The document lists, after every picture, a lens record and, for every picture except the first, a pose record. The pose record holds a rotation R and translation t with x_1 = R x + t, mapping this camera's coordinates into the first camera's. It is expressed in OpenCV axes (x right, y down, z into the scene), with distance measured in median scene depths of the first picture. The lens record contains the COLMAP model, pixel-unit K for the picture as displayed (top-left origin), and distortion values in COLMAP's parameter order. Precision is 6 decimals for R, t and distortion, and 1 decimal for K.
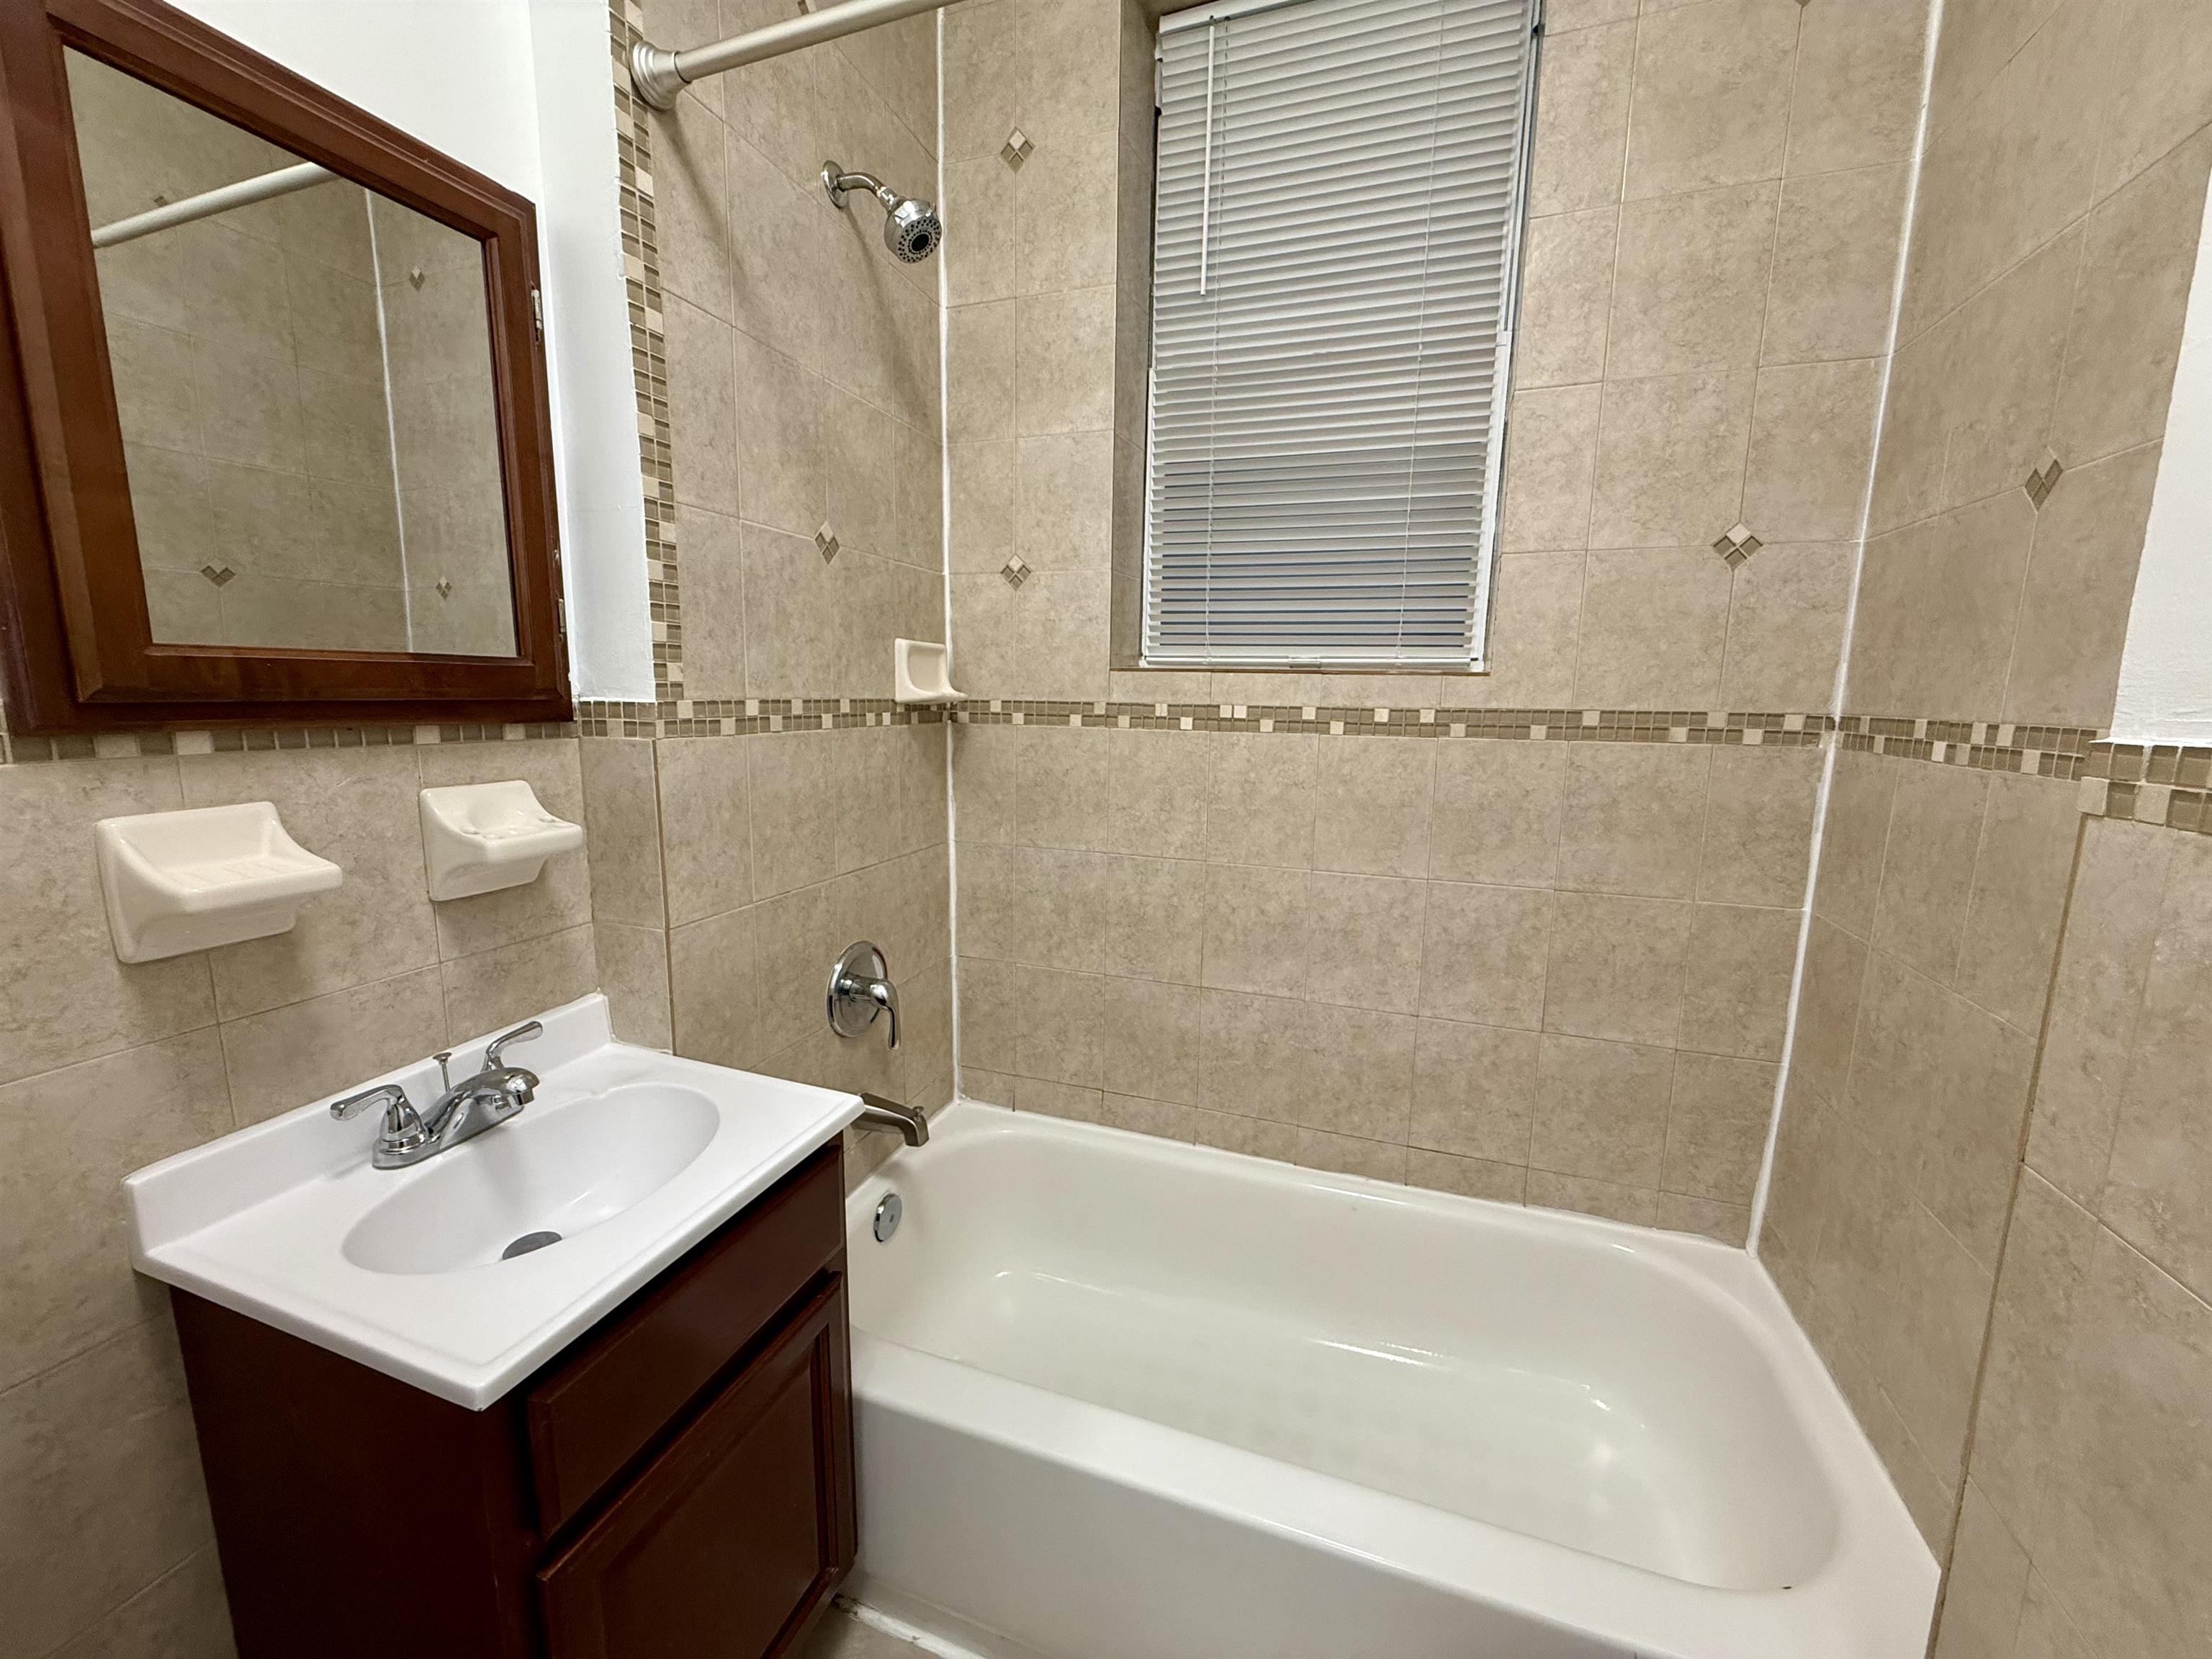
lens RADIAL K [[877.6, 0, 1103.2], [0, 877.6, 828.7], [0, 0, 1]] dist [-0.001086, 0.001028]
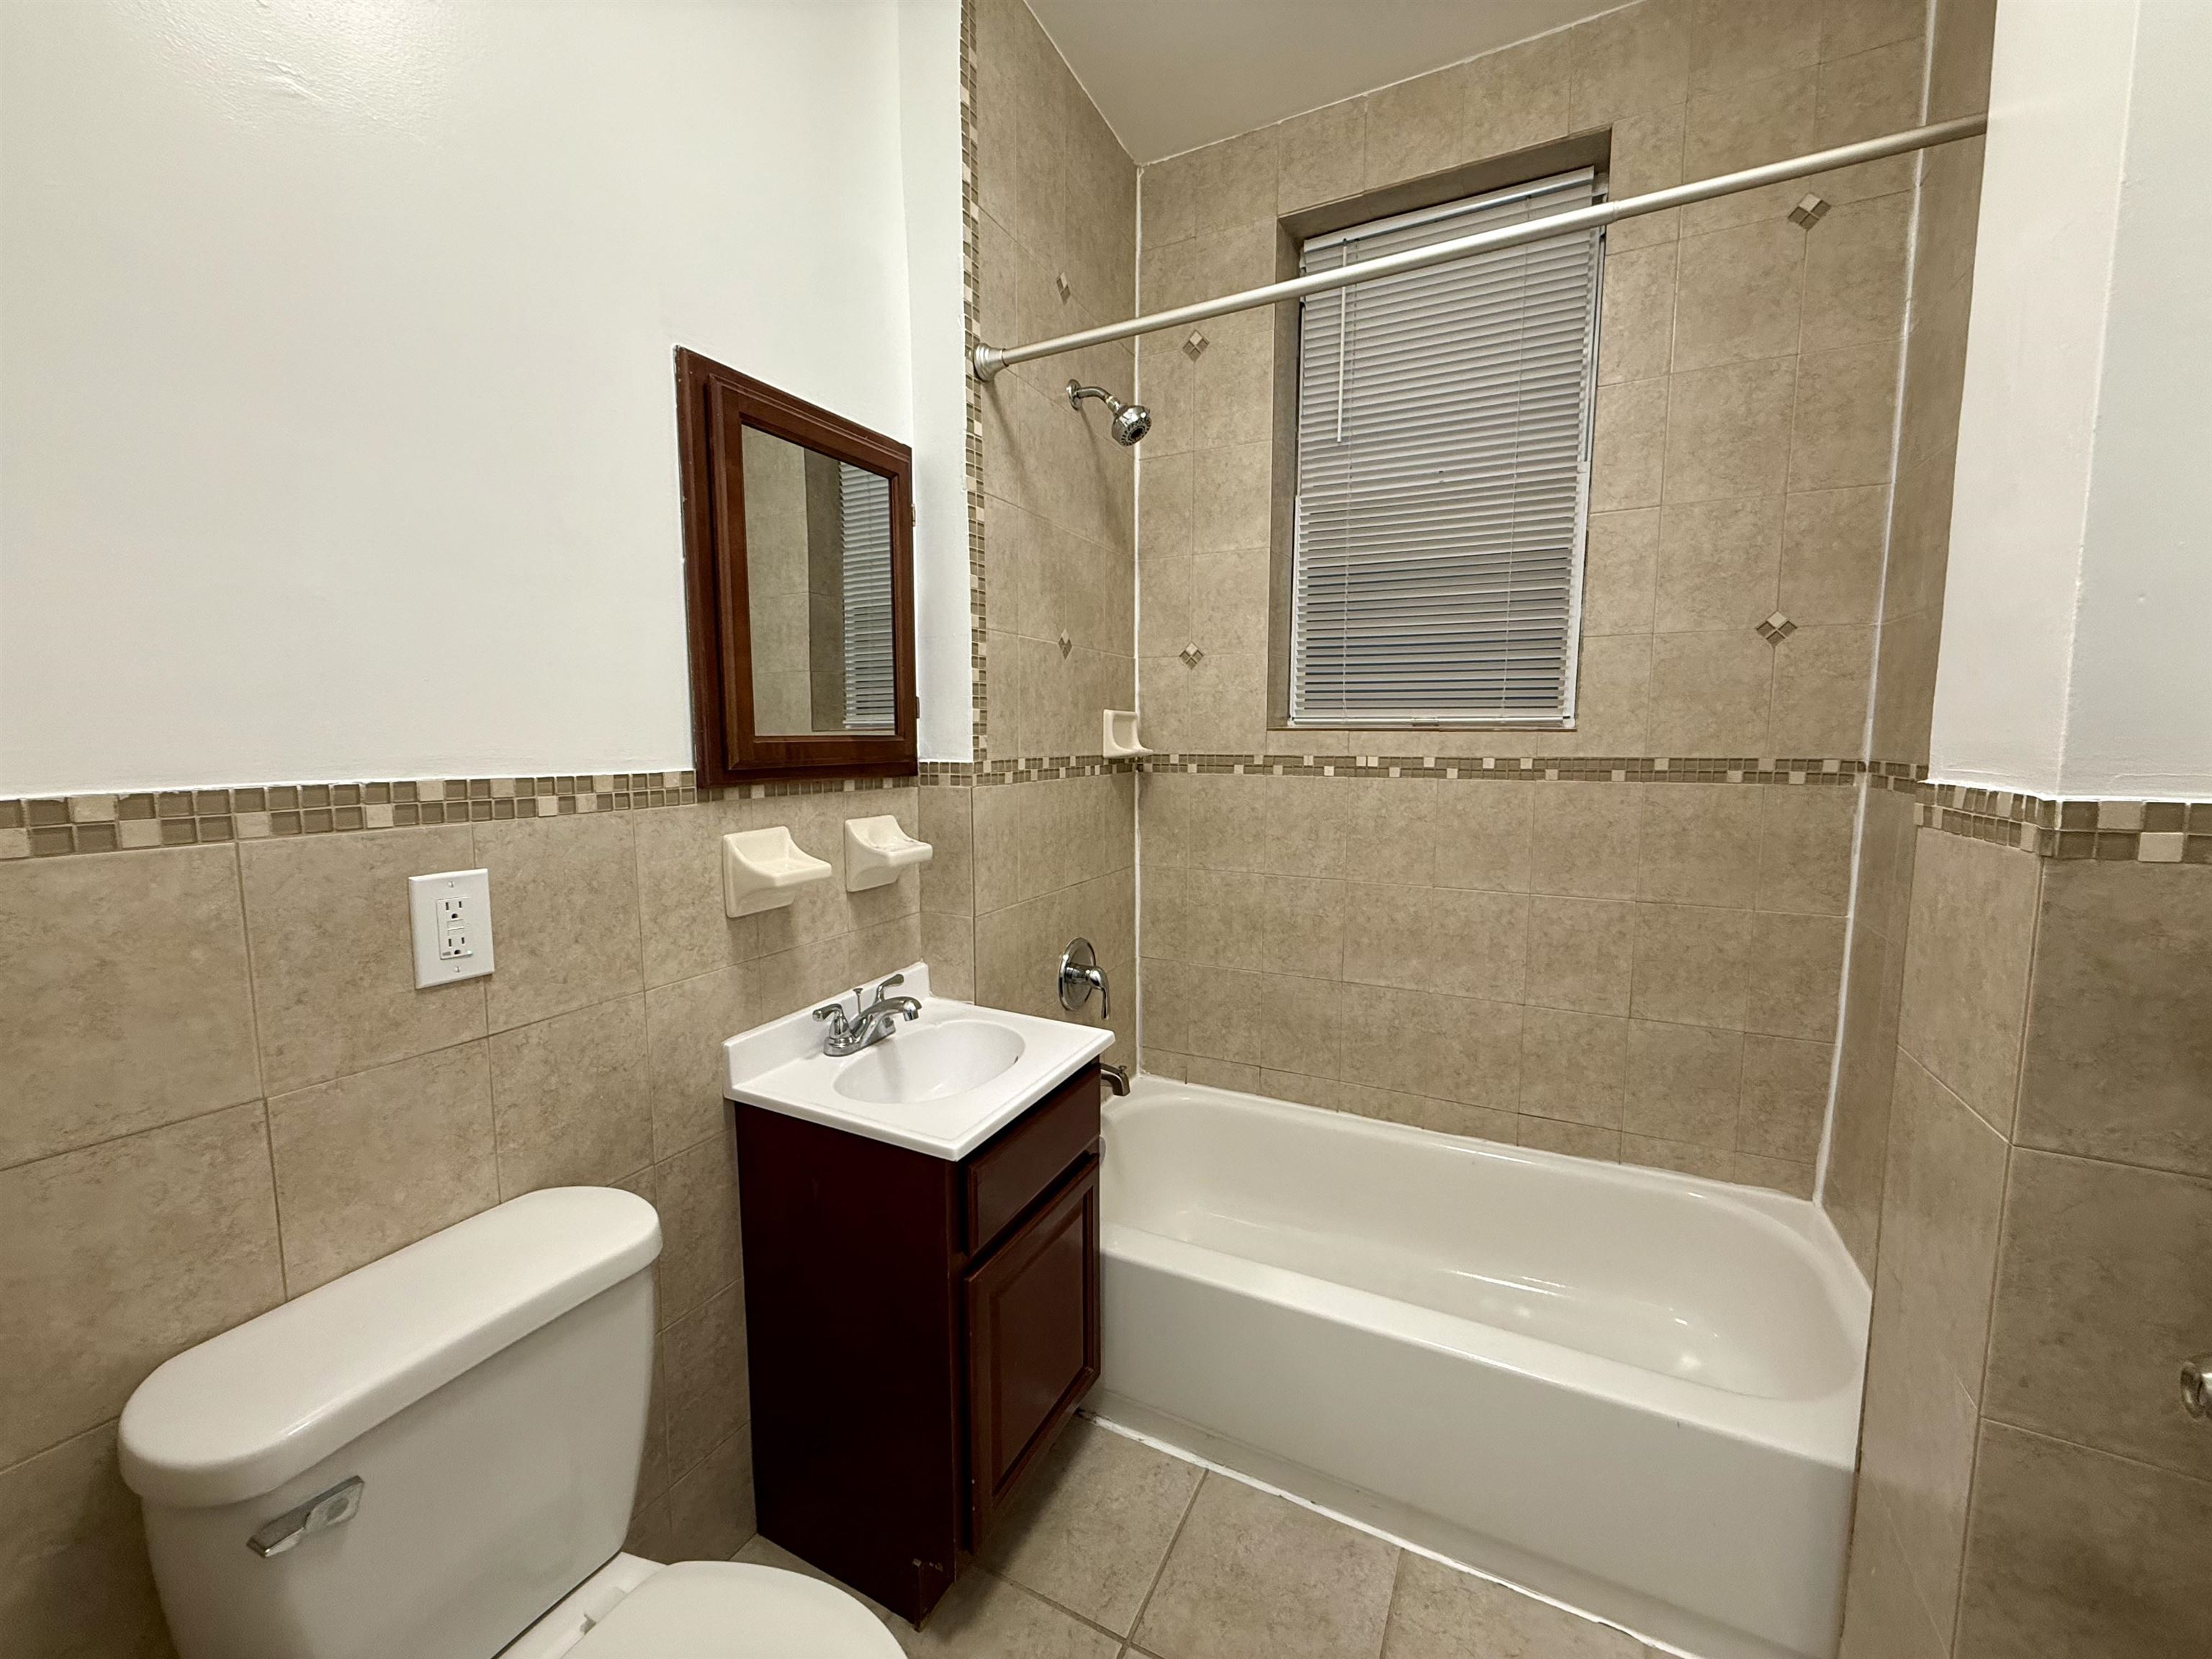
lens RADIAL K [[877.6, 0, 1101.3], [0, 877.6, 826.8], [0, 0, 1]] dist [-0.001086, 0.001028]
pose [[0.991859, -0.002554, -0.127314, -0.086389], [-0.004035, 0.998666, -0.051468, 0.033632], [0.127275, 0.051563, 0.990526, -0.362355]]
